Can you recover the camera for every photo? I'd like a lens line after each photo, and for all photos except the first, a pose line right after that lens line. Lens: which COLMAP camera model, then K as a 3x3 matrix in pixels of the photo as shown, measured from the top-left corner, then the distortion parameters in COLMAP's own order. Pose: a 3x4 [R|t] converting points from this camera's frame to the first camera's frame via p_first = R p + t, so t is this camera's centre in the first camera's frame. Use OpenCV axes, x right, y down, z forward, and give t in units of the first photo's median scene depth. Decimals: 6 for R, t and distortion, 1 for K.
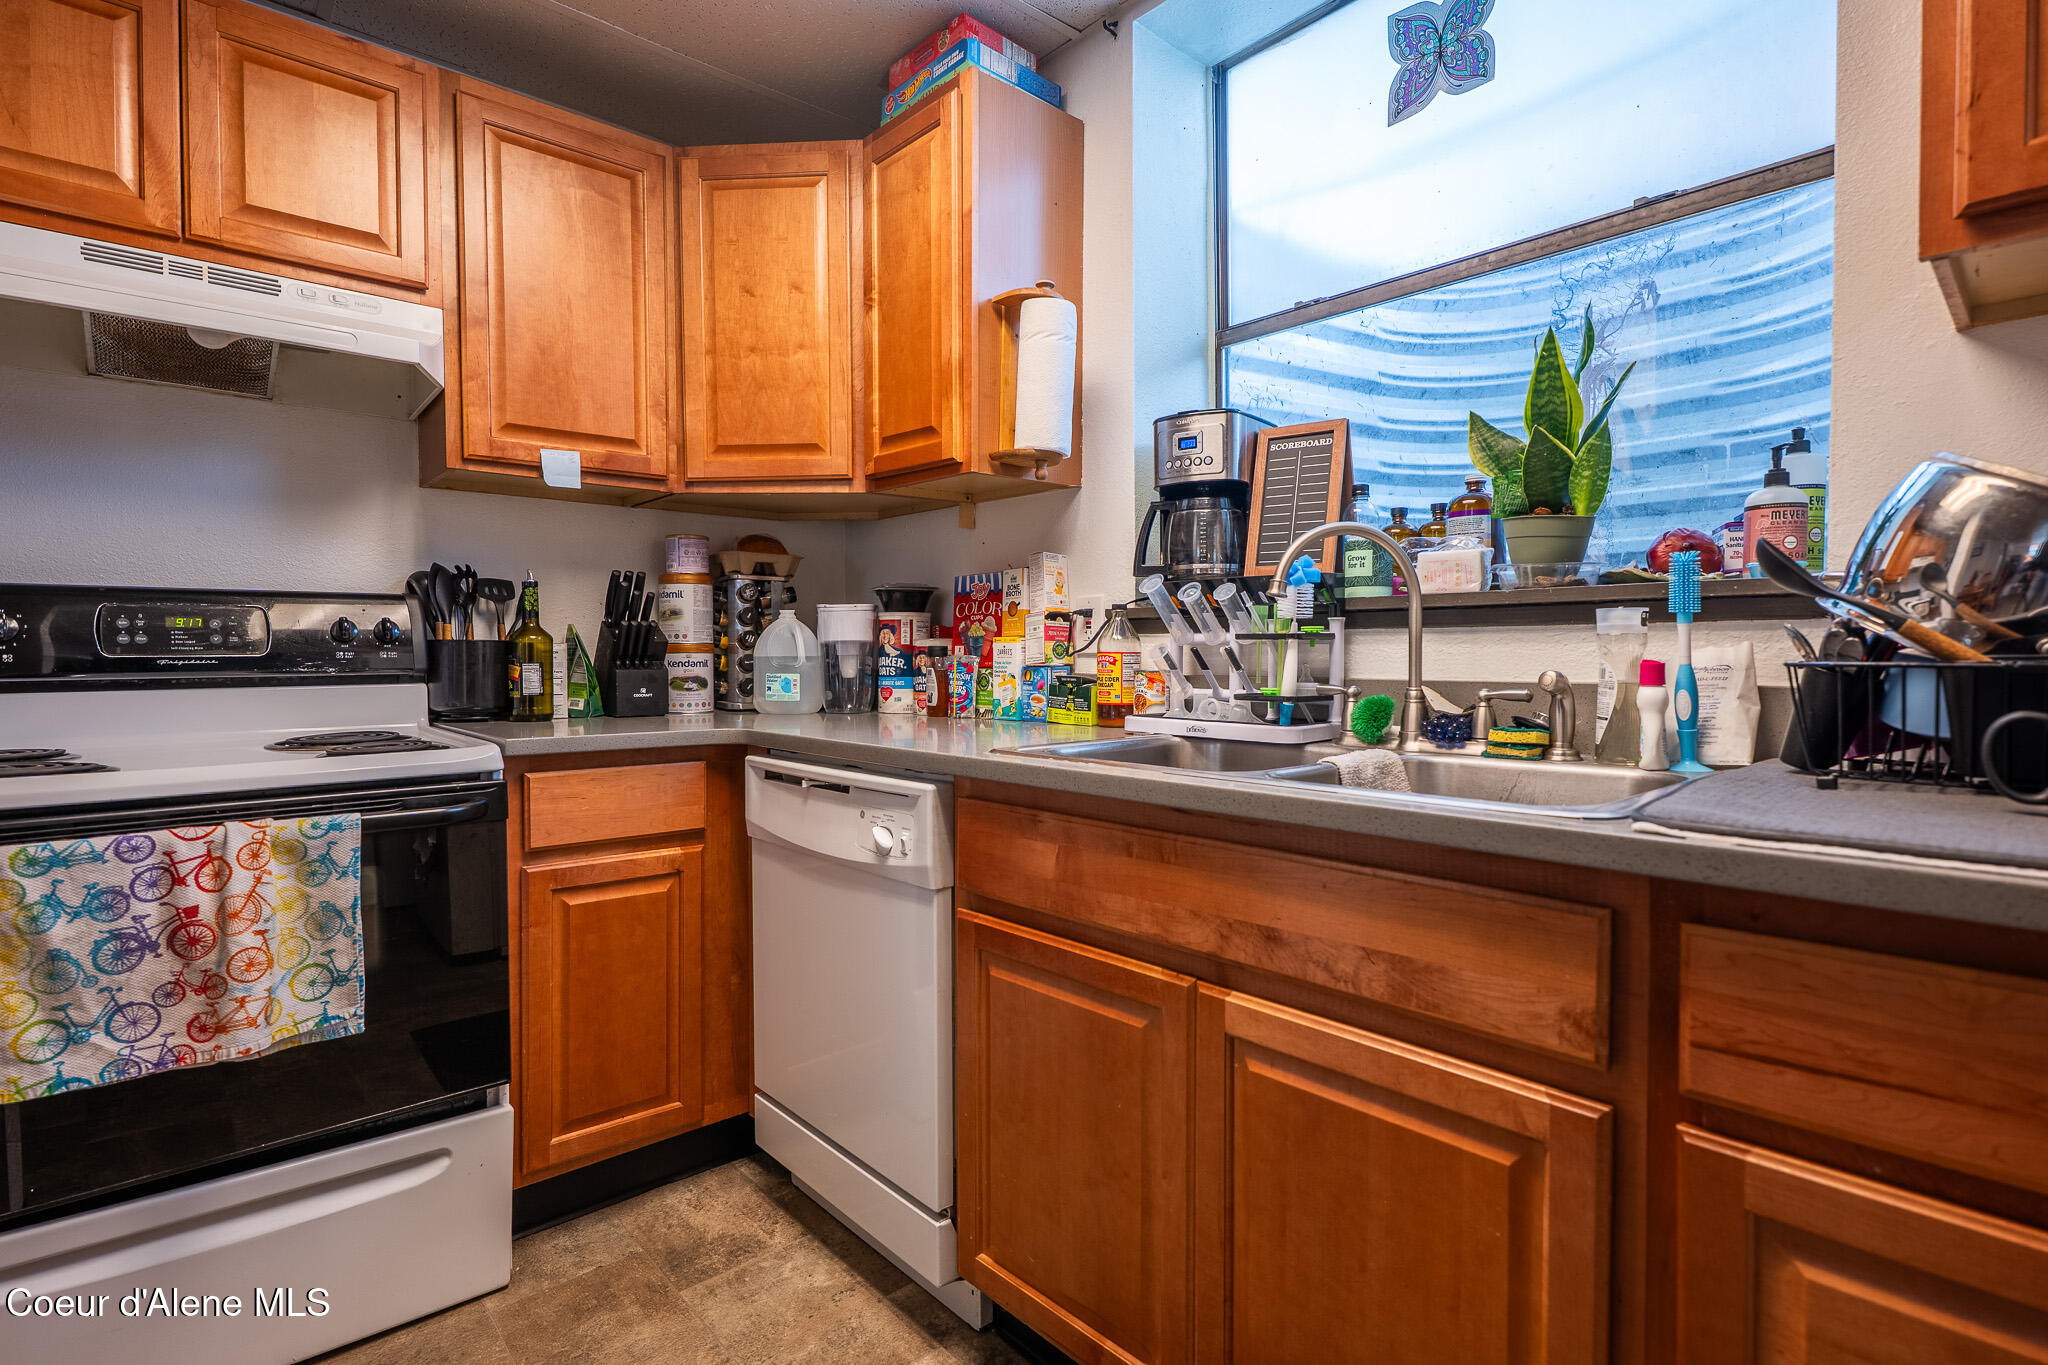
lens RADIAL K [[999.6, 0, 1024.0], [0, 999.6, 682.5], [0, 0, 1]] dist [-0.004452, -0.000070]
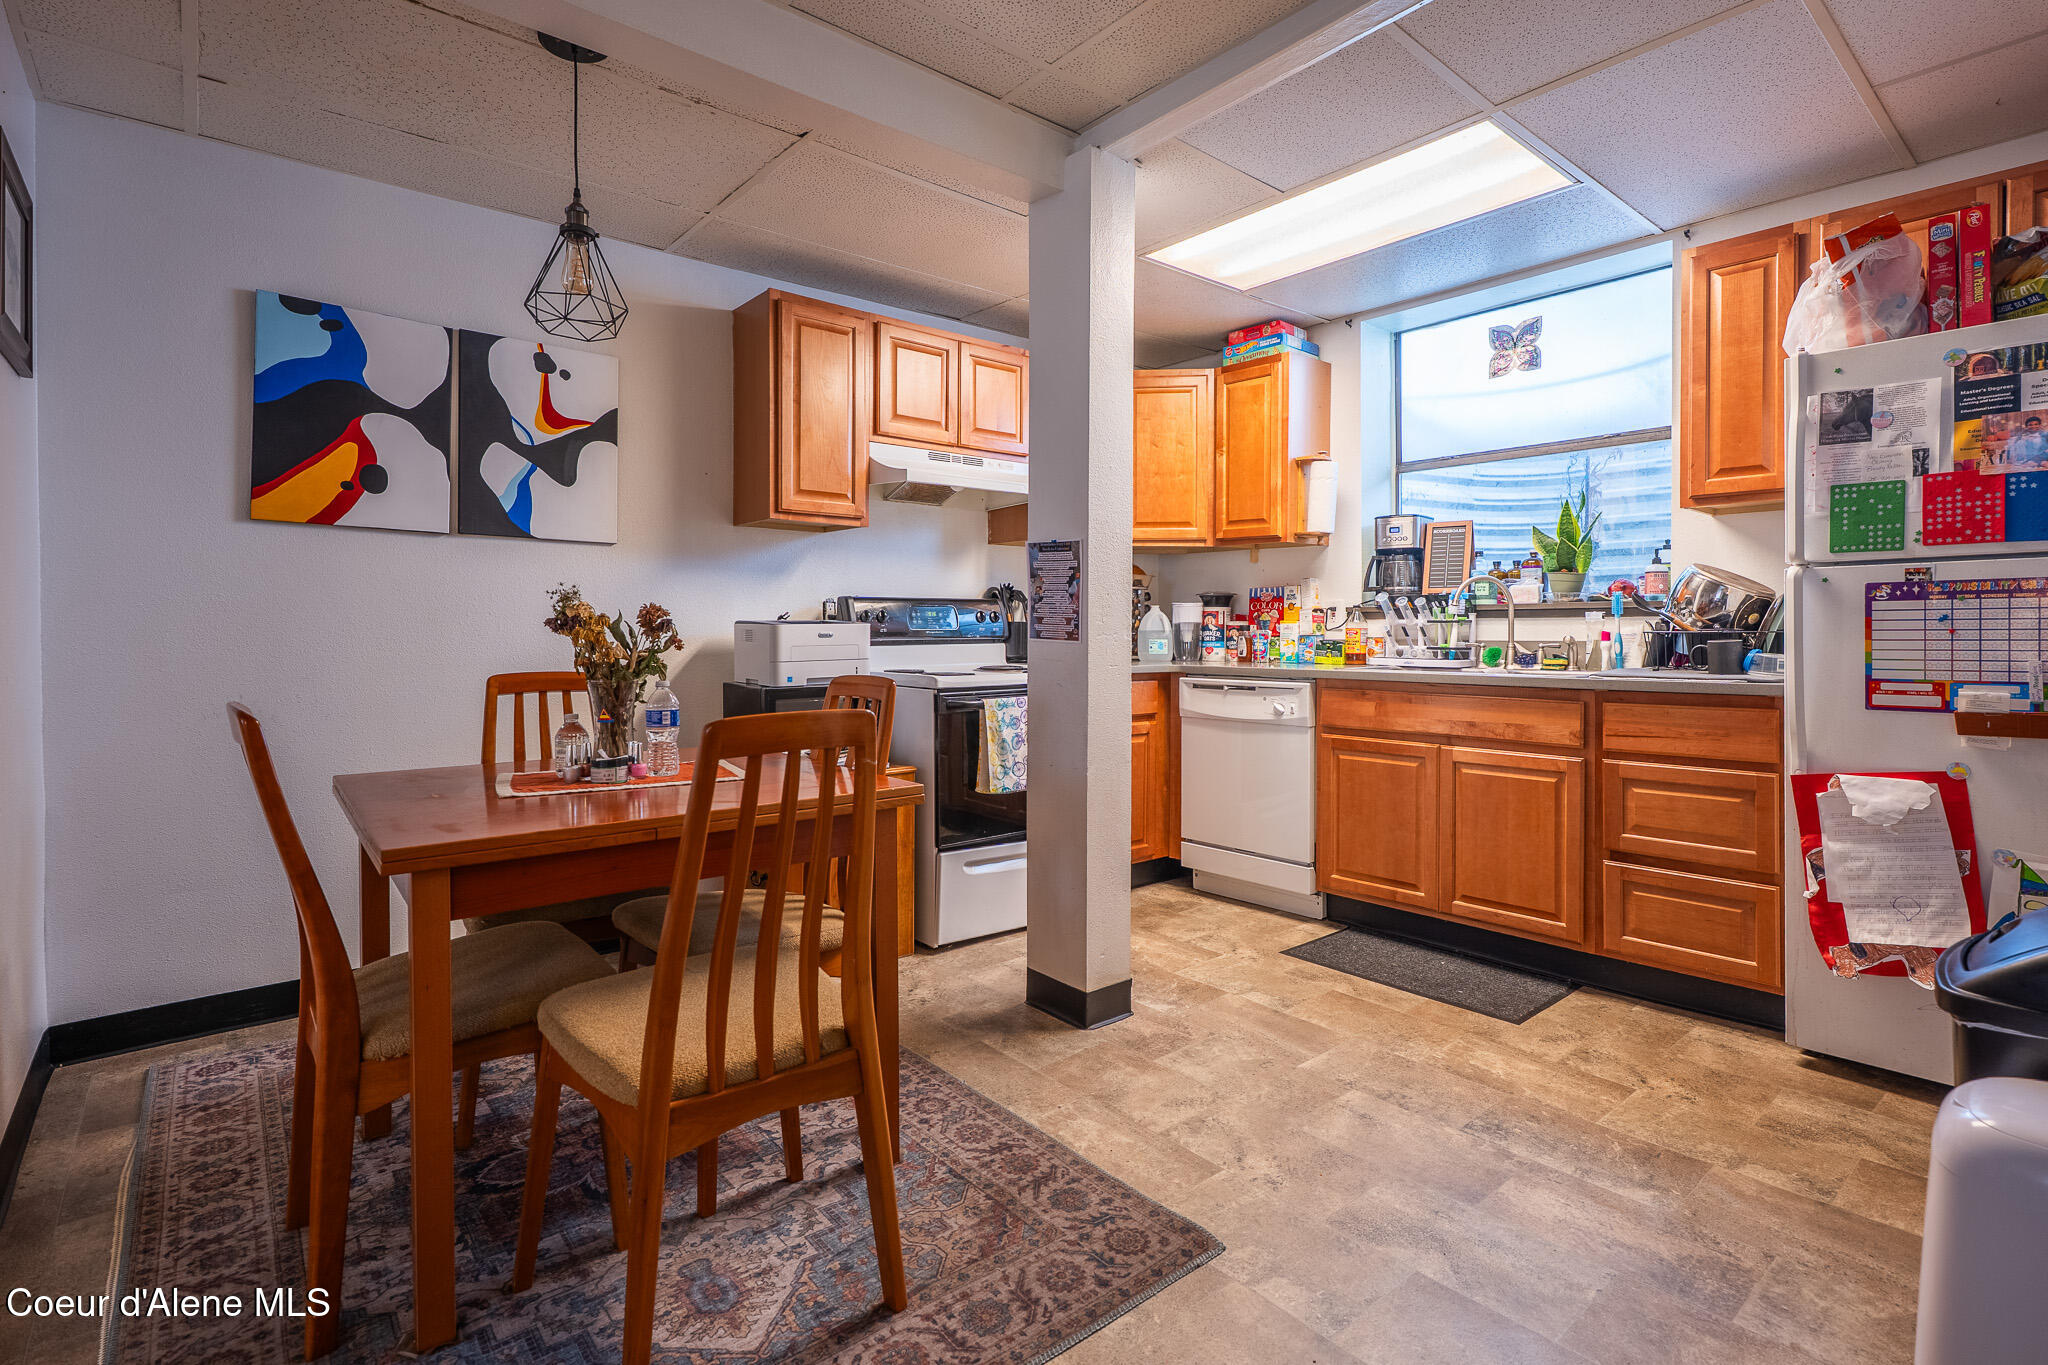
lens RADIAL K [[982.7, 0, 1026.7], [0, 982.7, 642.3], [0, 0, 1]] dist [0.000489, 0.000033]
pose [[0.999657, 0.001783, -0.026120, -0.594555], [-0.002244, 0.999842, -0.017628, 0.039492], [0.026084, 0.017680, 0.999503, -1.164768]]
